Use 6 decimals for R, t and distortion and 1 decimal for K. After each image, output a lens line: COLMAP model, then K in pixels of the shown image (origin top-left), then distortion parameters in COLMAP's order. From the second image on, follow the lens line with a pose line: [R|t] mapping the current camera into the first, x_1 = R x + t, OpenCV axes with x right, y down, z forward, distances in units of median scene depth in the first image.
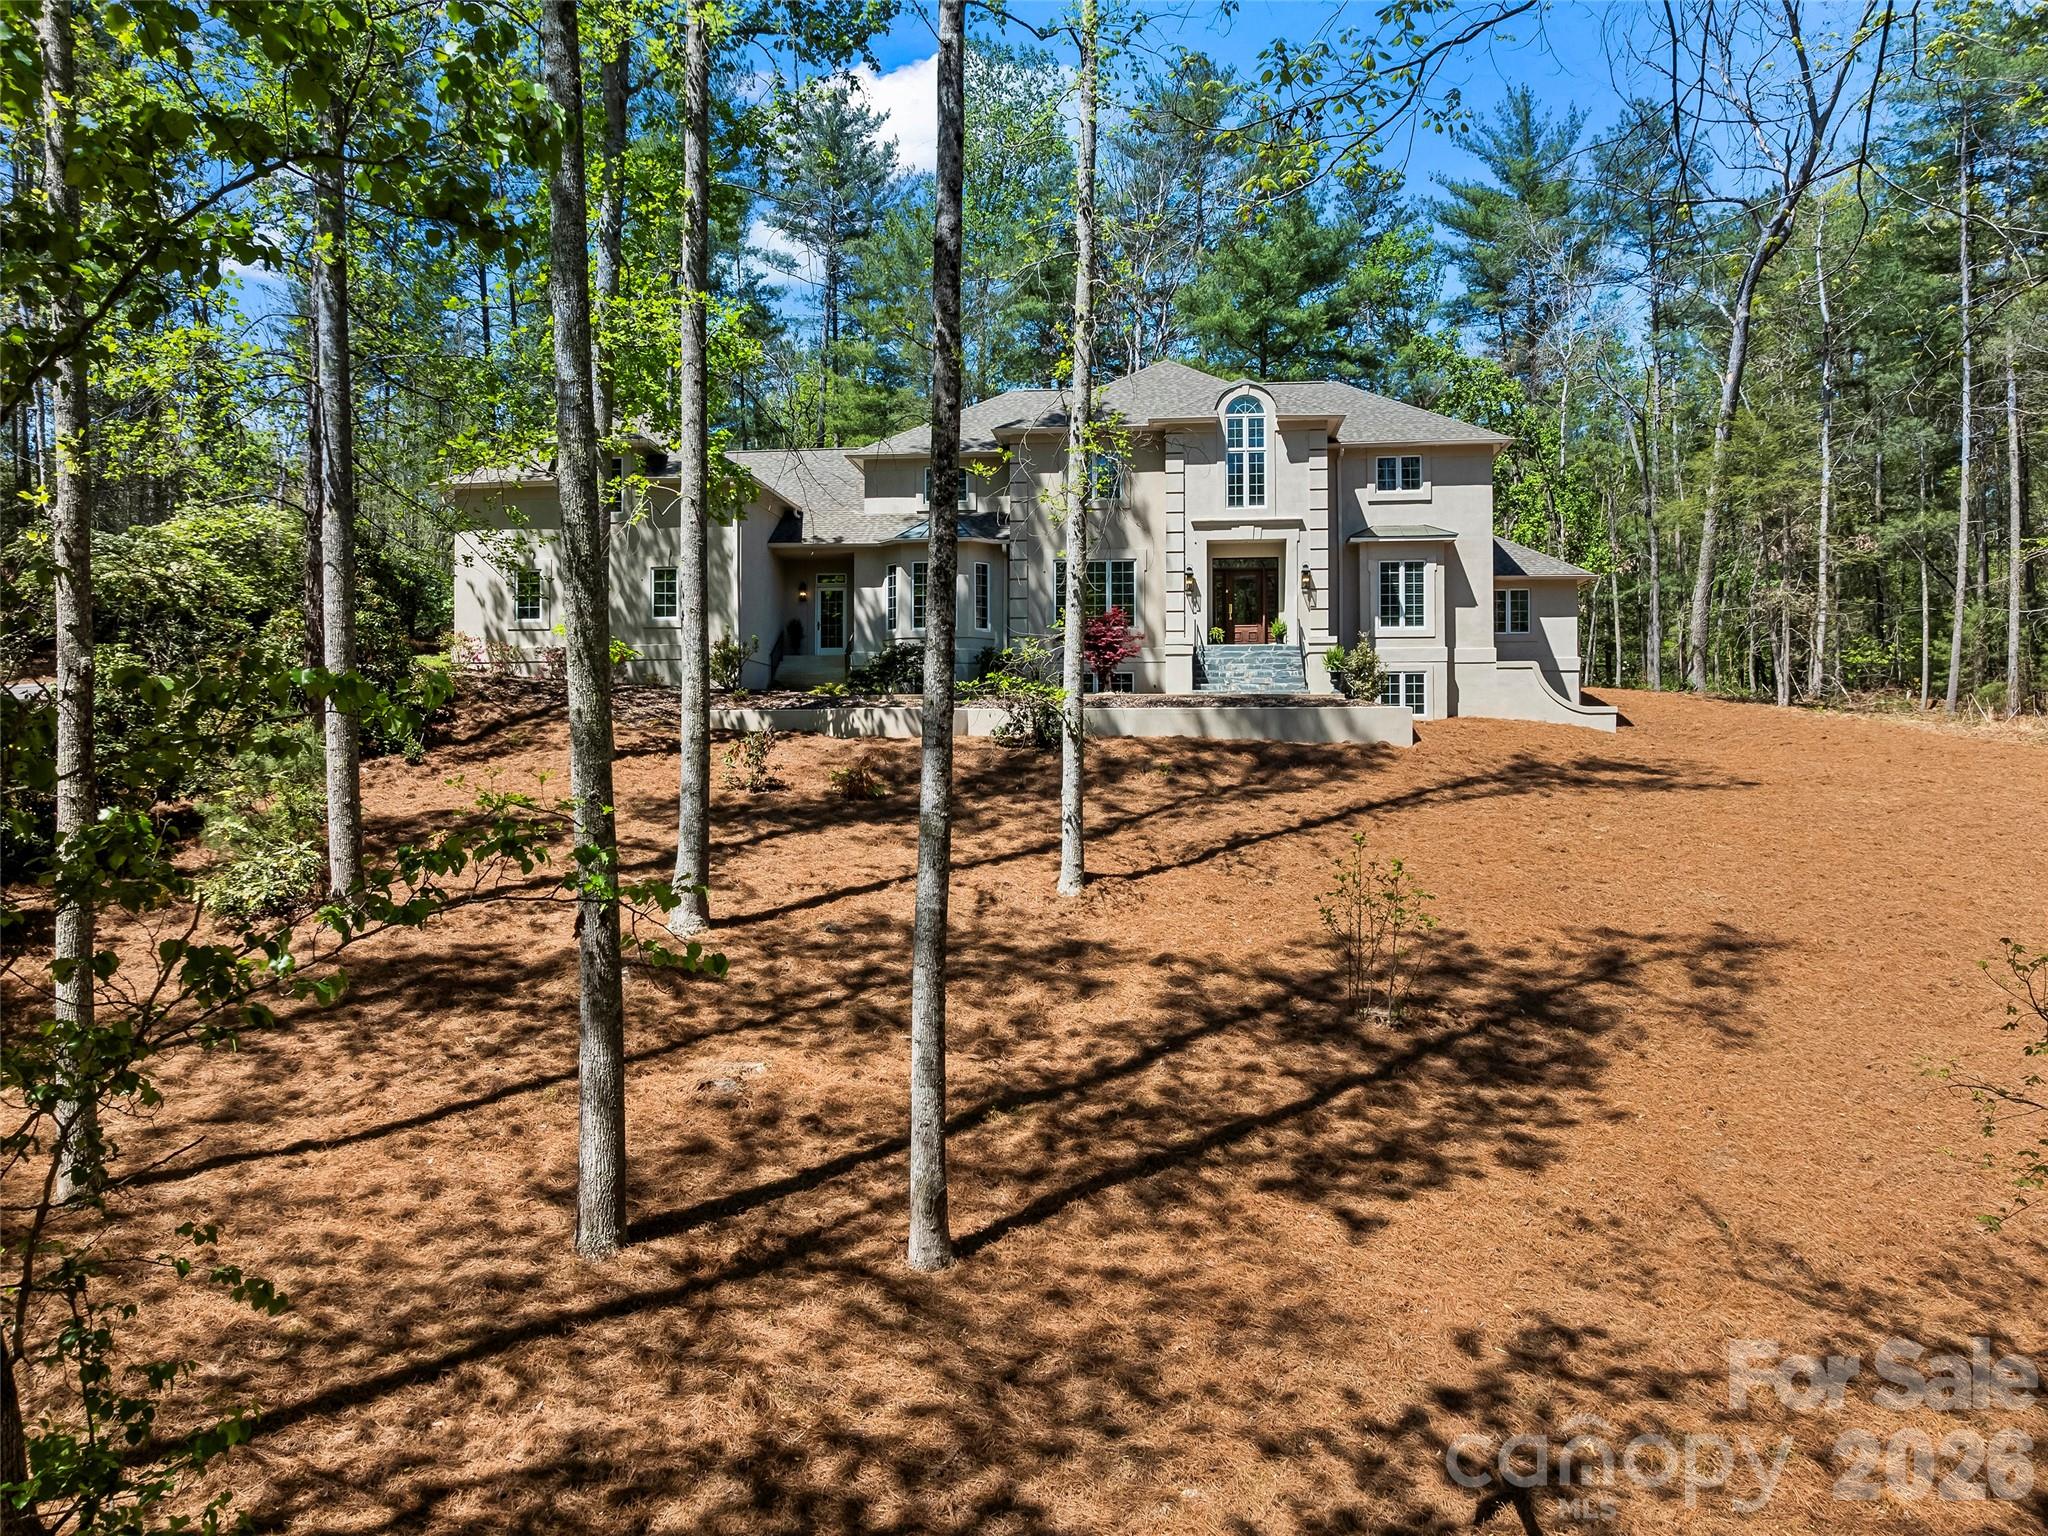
lens RADIAL K [[1444.1, 0, 1024.0], [0, 1444.1, 768.0], [0, 0, 1]] dist [-0.026685, 0.008777]
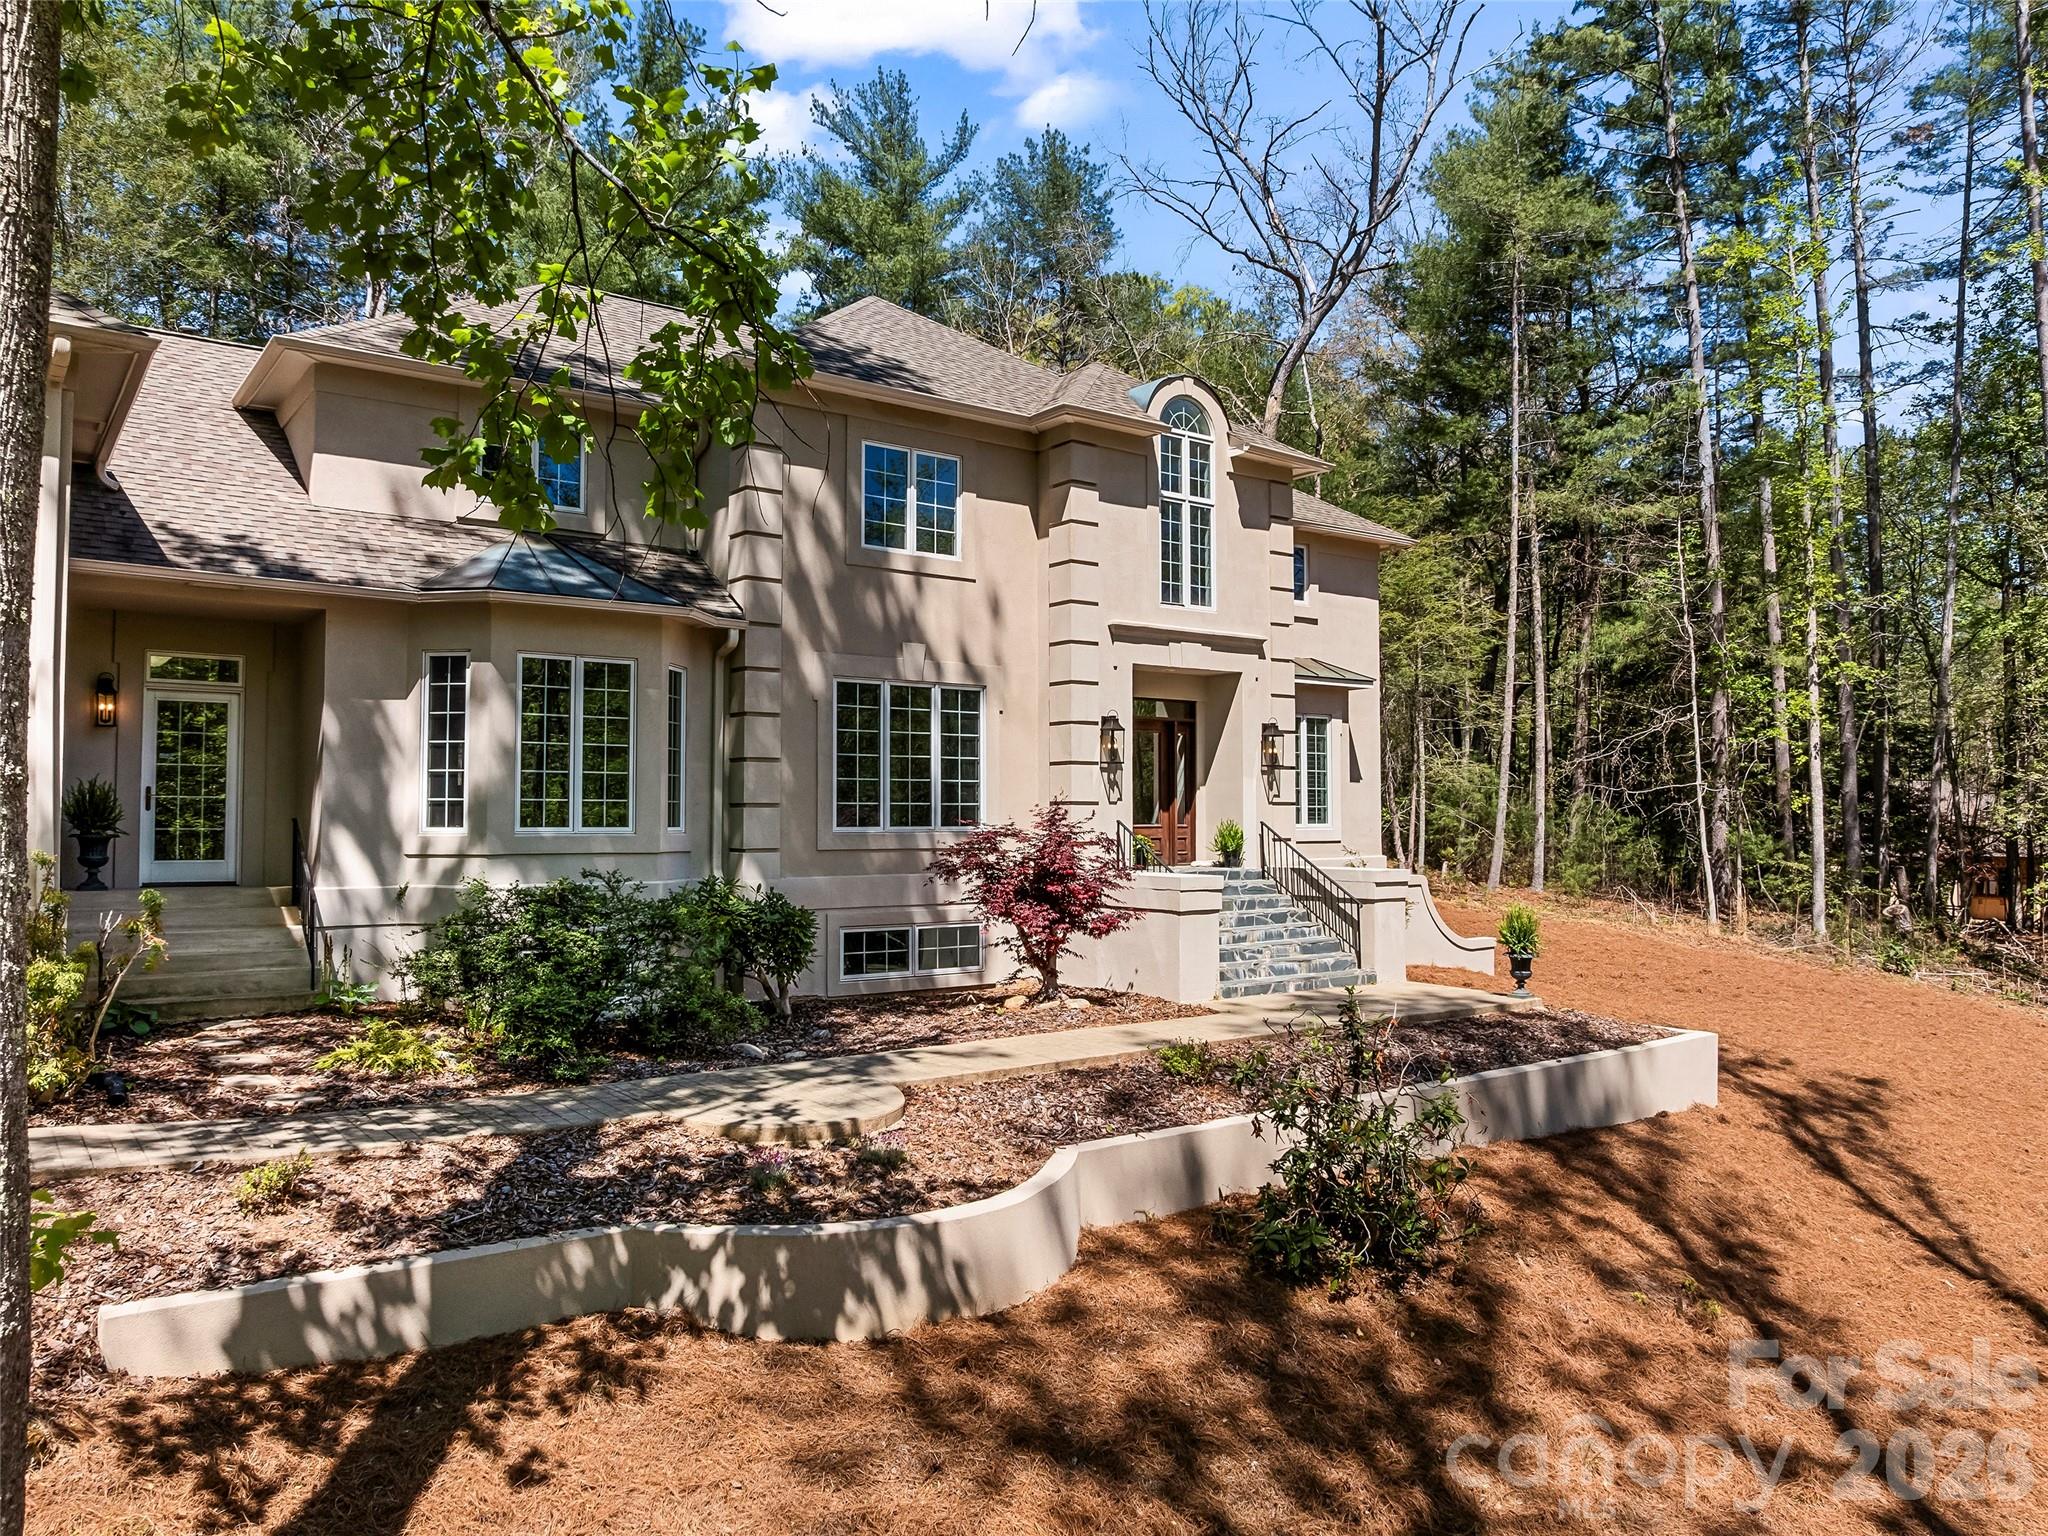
lens RADIAL K [[1444.1, 0, 1024.0], [0, 1444.1, 768.0], [0, 0, 1]] dist [-0.026685, 0.008777]
pose [[0.730122, 0.024841, 0.682865, -0.247809], [-0.006479, 0.999546, -0.029434, -0.105776], [-0.683286, 0.017066, 0.729951, 0.654948]]
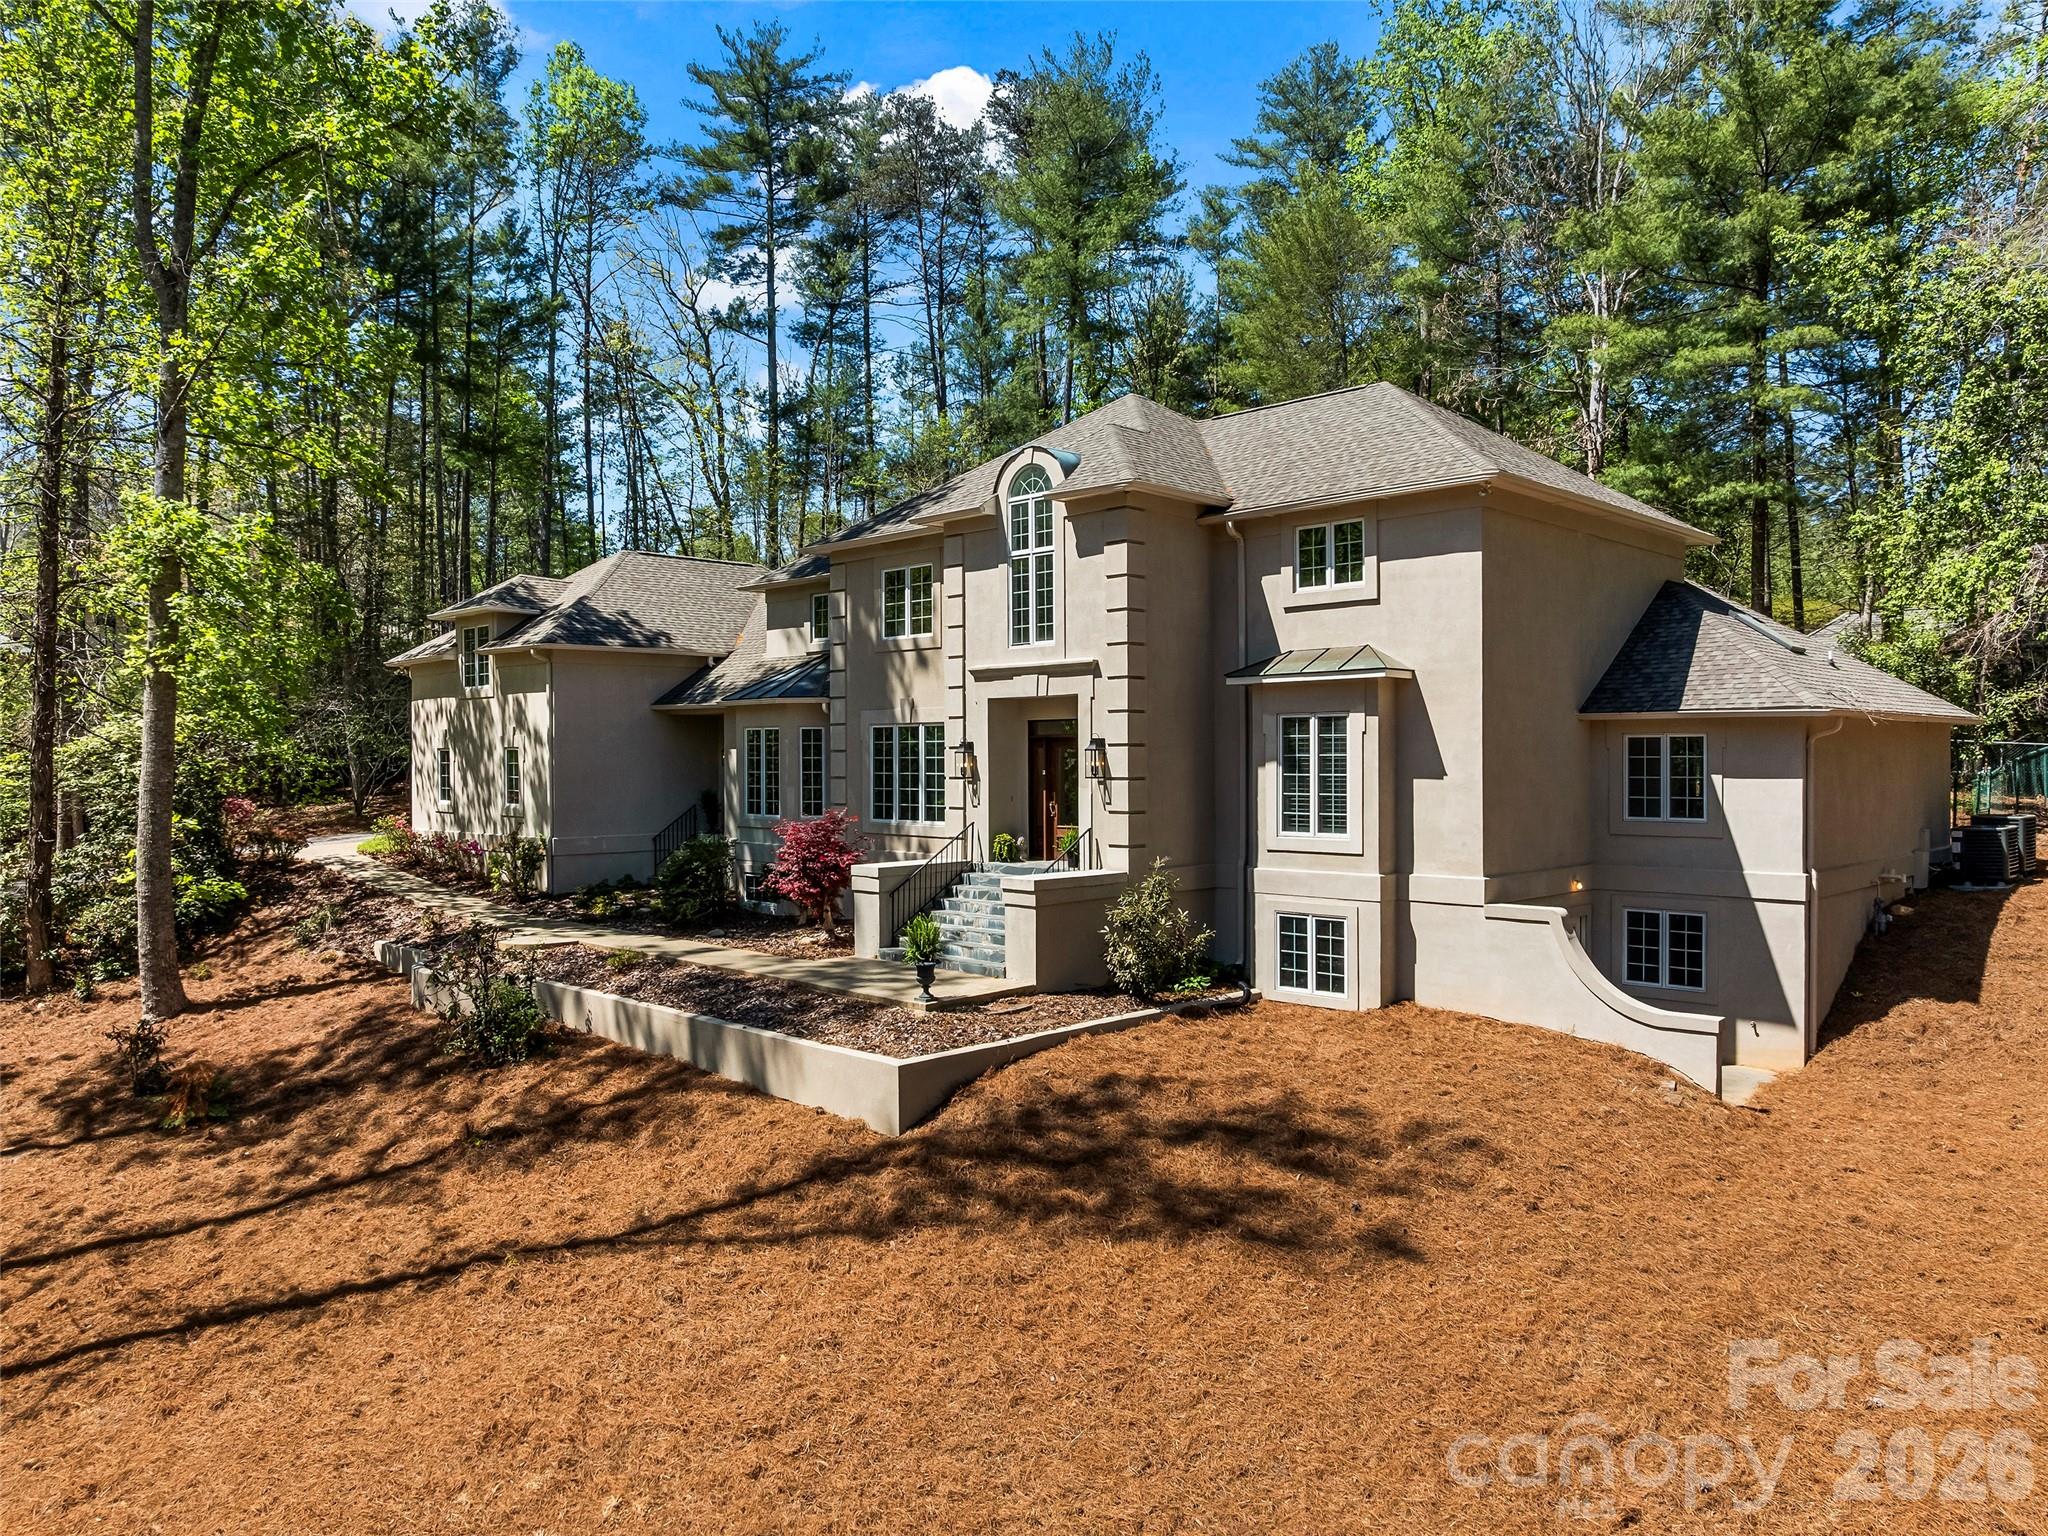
lens RADIAL K [[1444.1, 0, 1024.0], [0, 1444.1, 768.0], [0, 0, 1]] dist [-0.026685, 0.008777]
pose [[0.772065, 0.004295, -0.635528, 0.547372], [0.006537, 0.999871, 0.014699, -0.136230], [0.635509, -0.015503, 0.771937, 0.513623]]
